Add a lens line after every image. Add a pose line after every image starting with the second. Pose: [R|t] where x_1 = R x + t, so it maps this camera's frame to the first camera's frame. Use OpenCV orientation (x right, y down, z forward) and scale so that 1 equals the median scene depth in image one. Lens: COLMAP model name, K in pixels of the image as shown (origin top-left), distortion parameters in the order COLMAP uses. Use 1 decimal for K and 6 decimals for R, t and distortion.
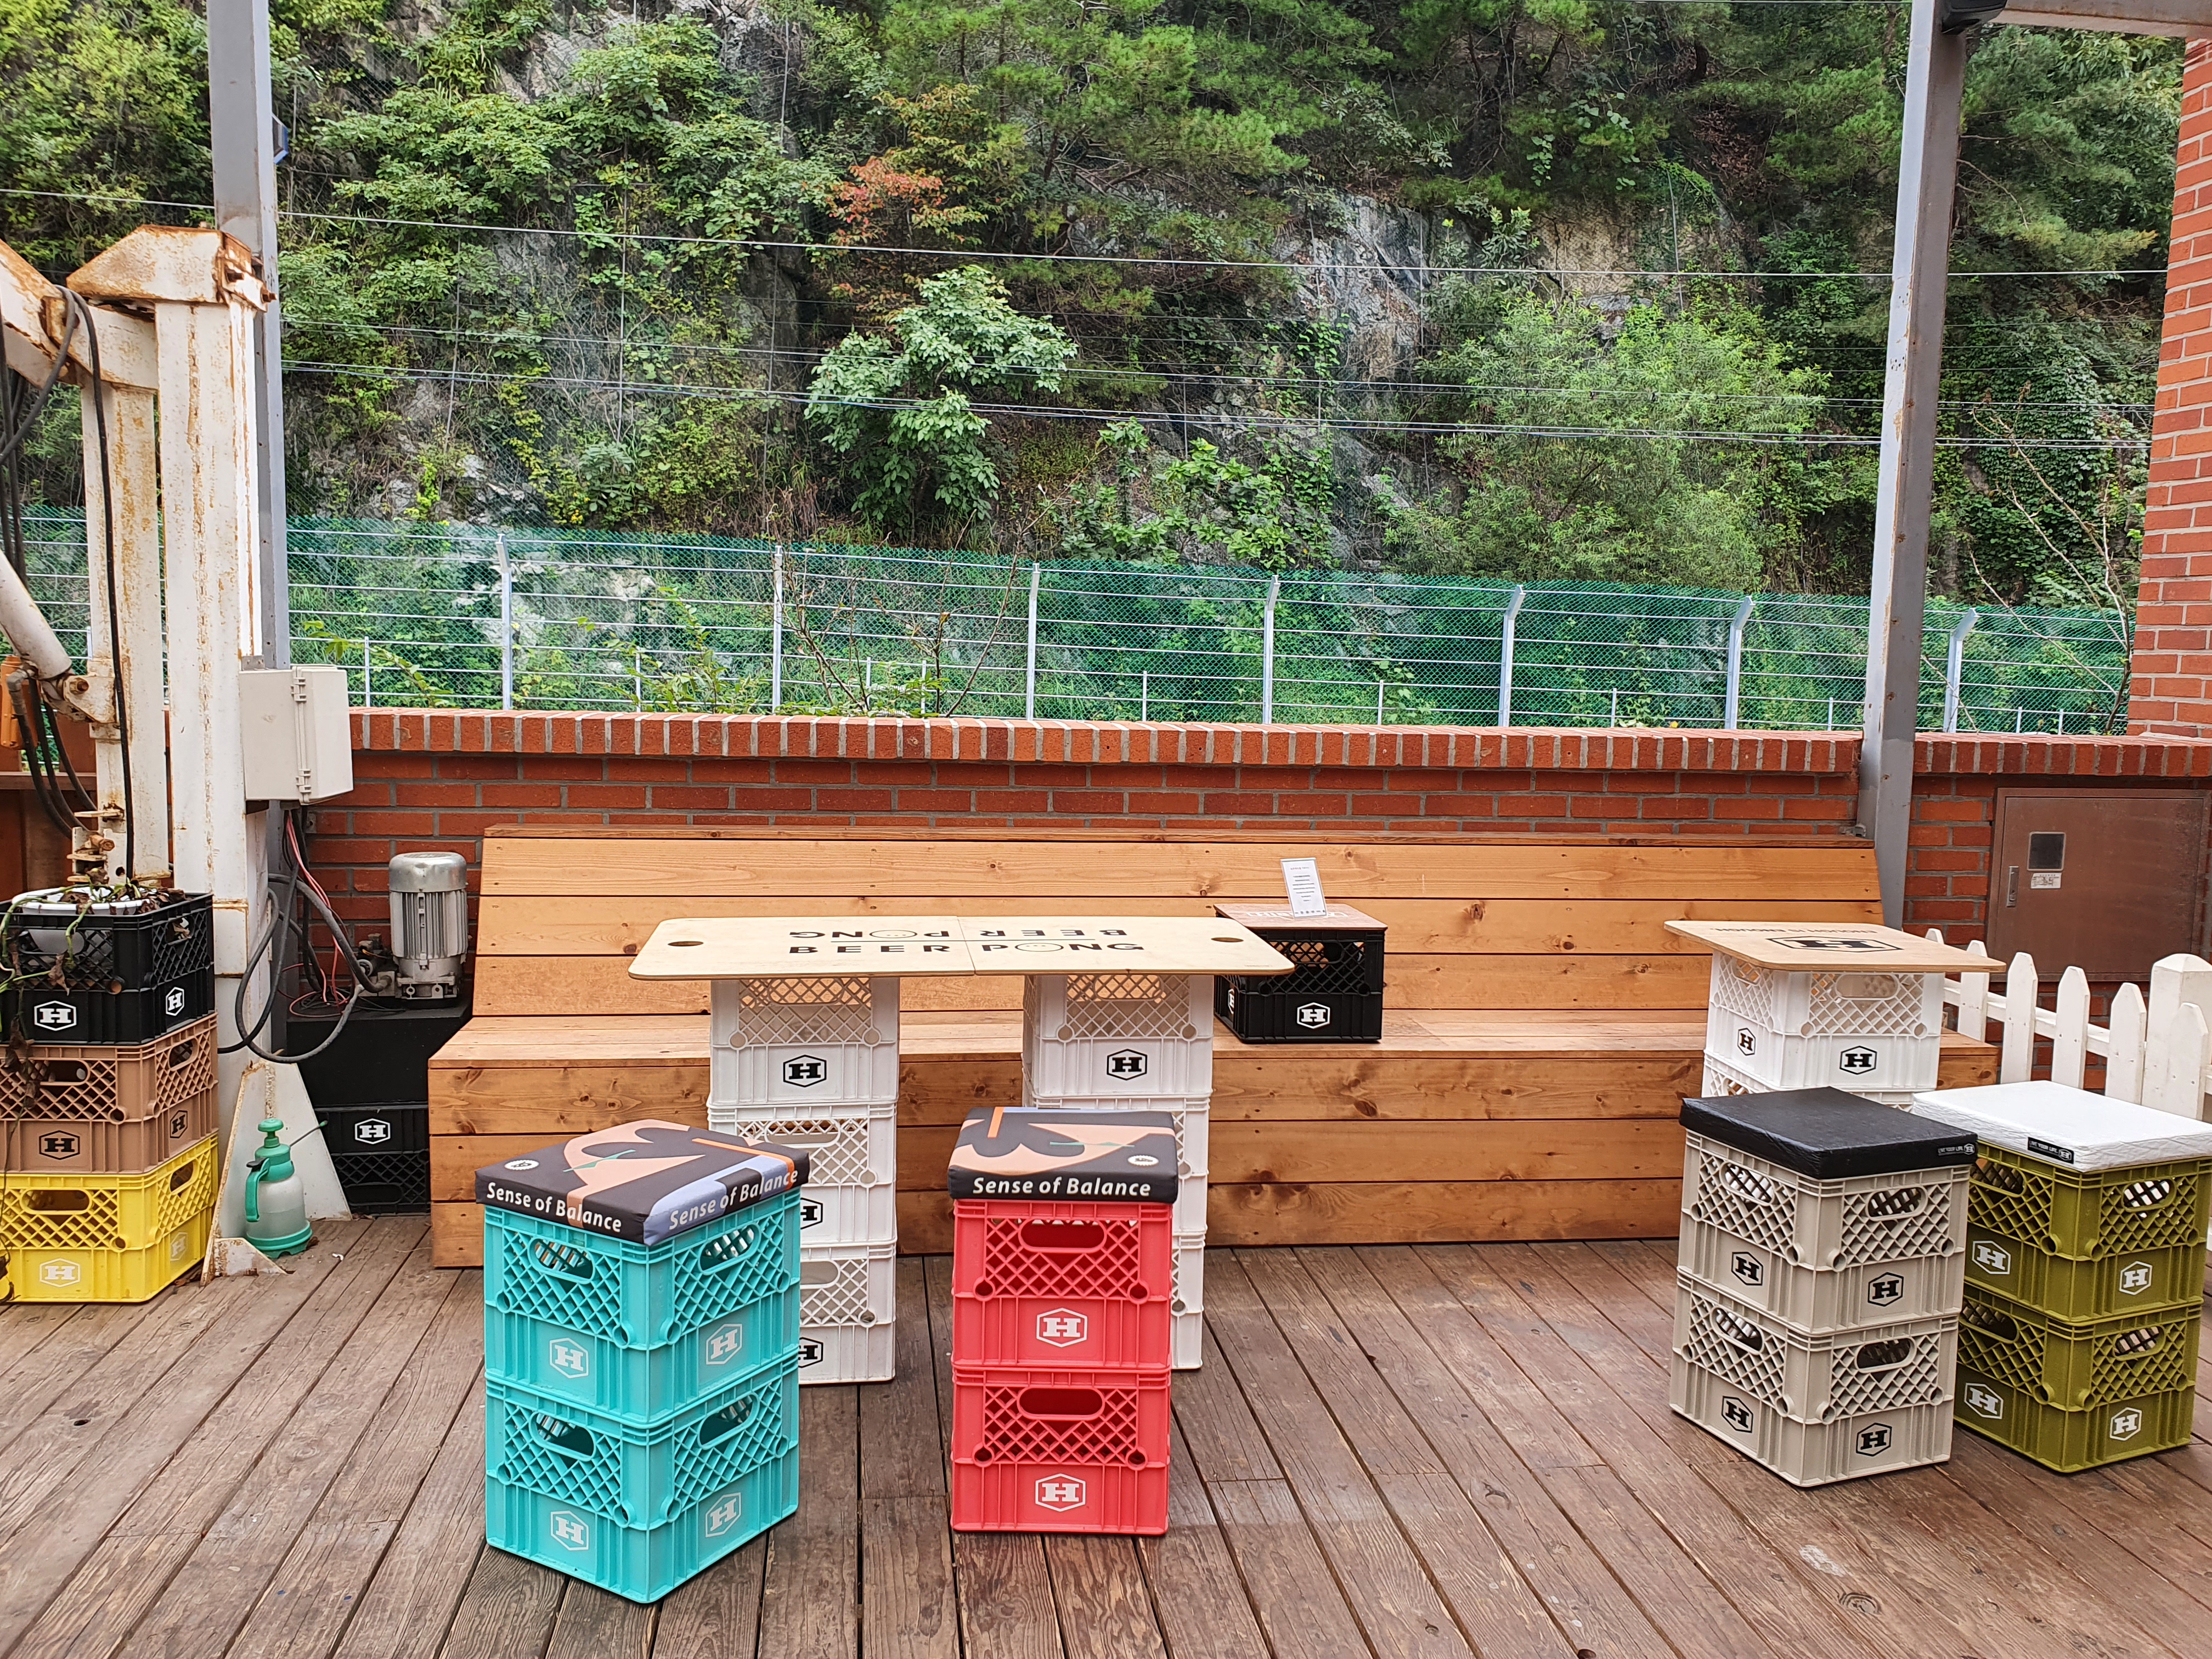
lens RADIAL K [[1738.4, 0, 1106.0], [0, 1738.4, 829.5], [0, 0, 1]] dist [0.059457, 0.001649]
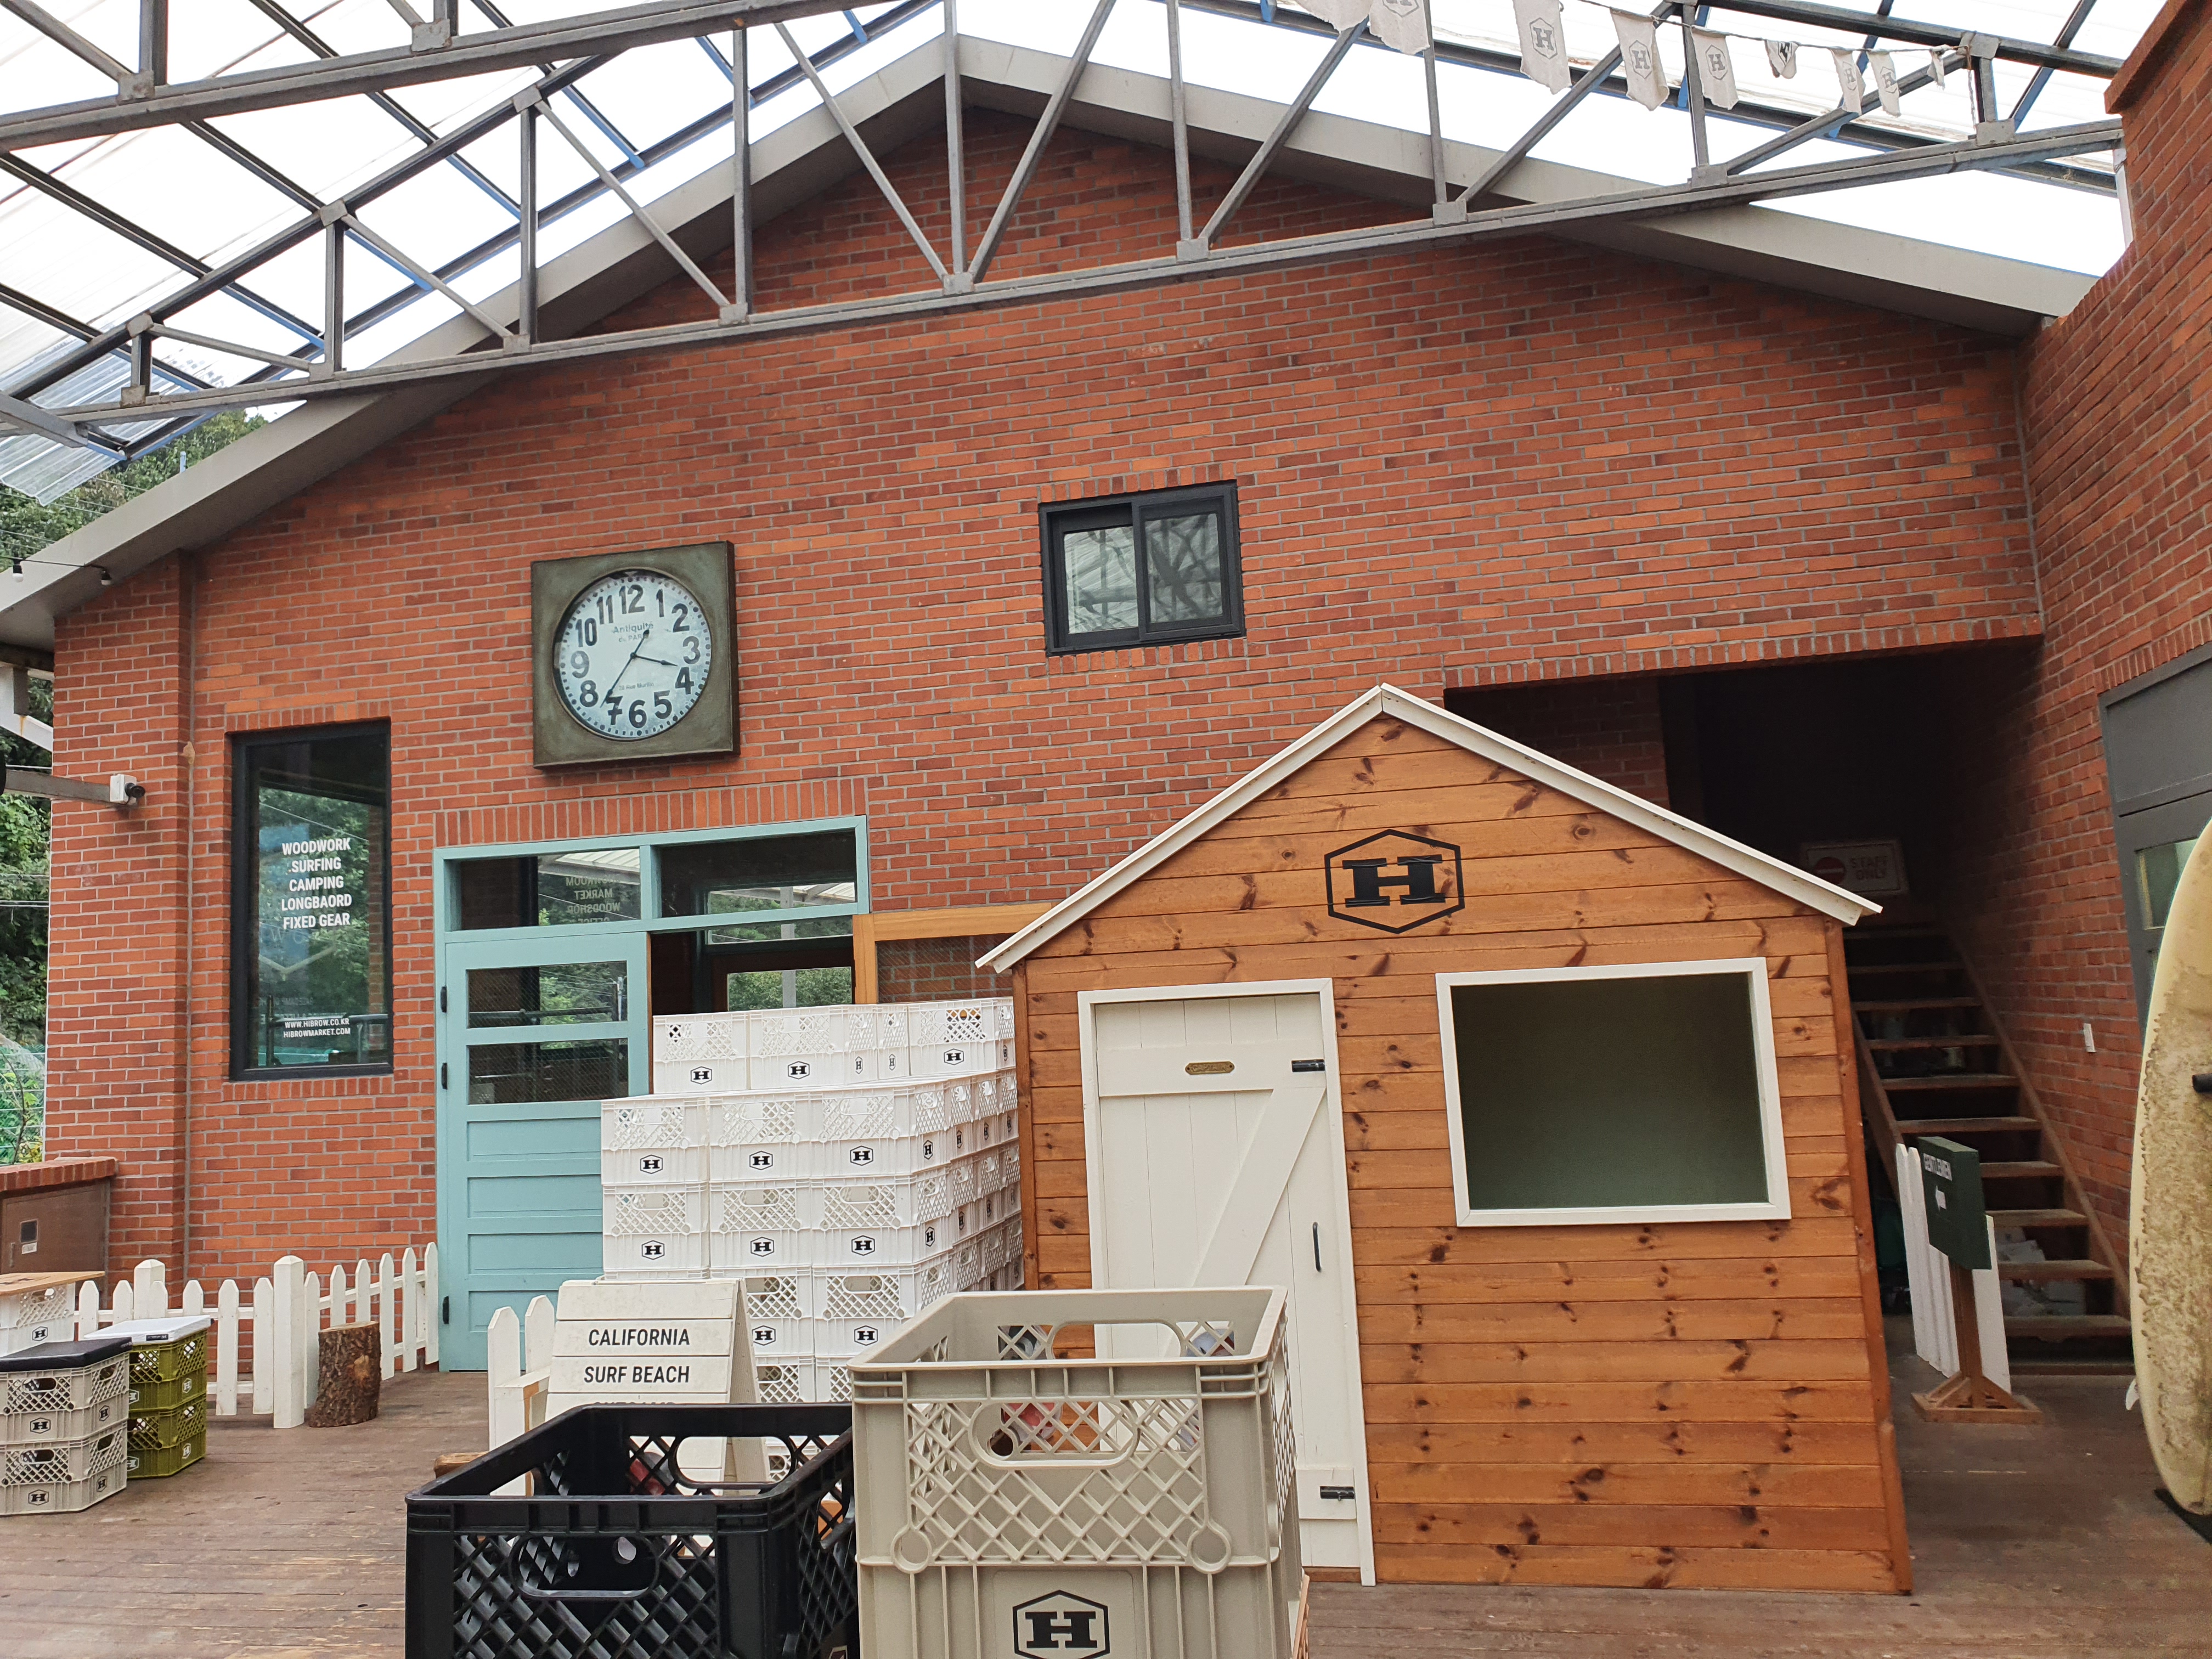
lens RADIAL K [[1738.4, 0, 1106.0], [0, 1738.4, 829.5], [0, 0, 1]] dist [0.059457, 0.001649]
pose [[0.344632, 0.057126, 0.936998, -1.270854], [0.154503, 0.981083, -0.116641, -0.012197], [-0.925936, 0.184967, 0.329286, -1.063968]]
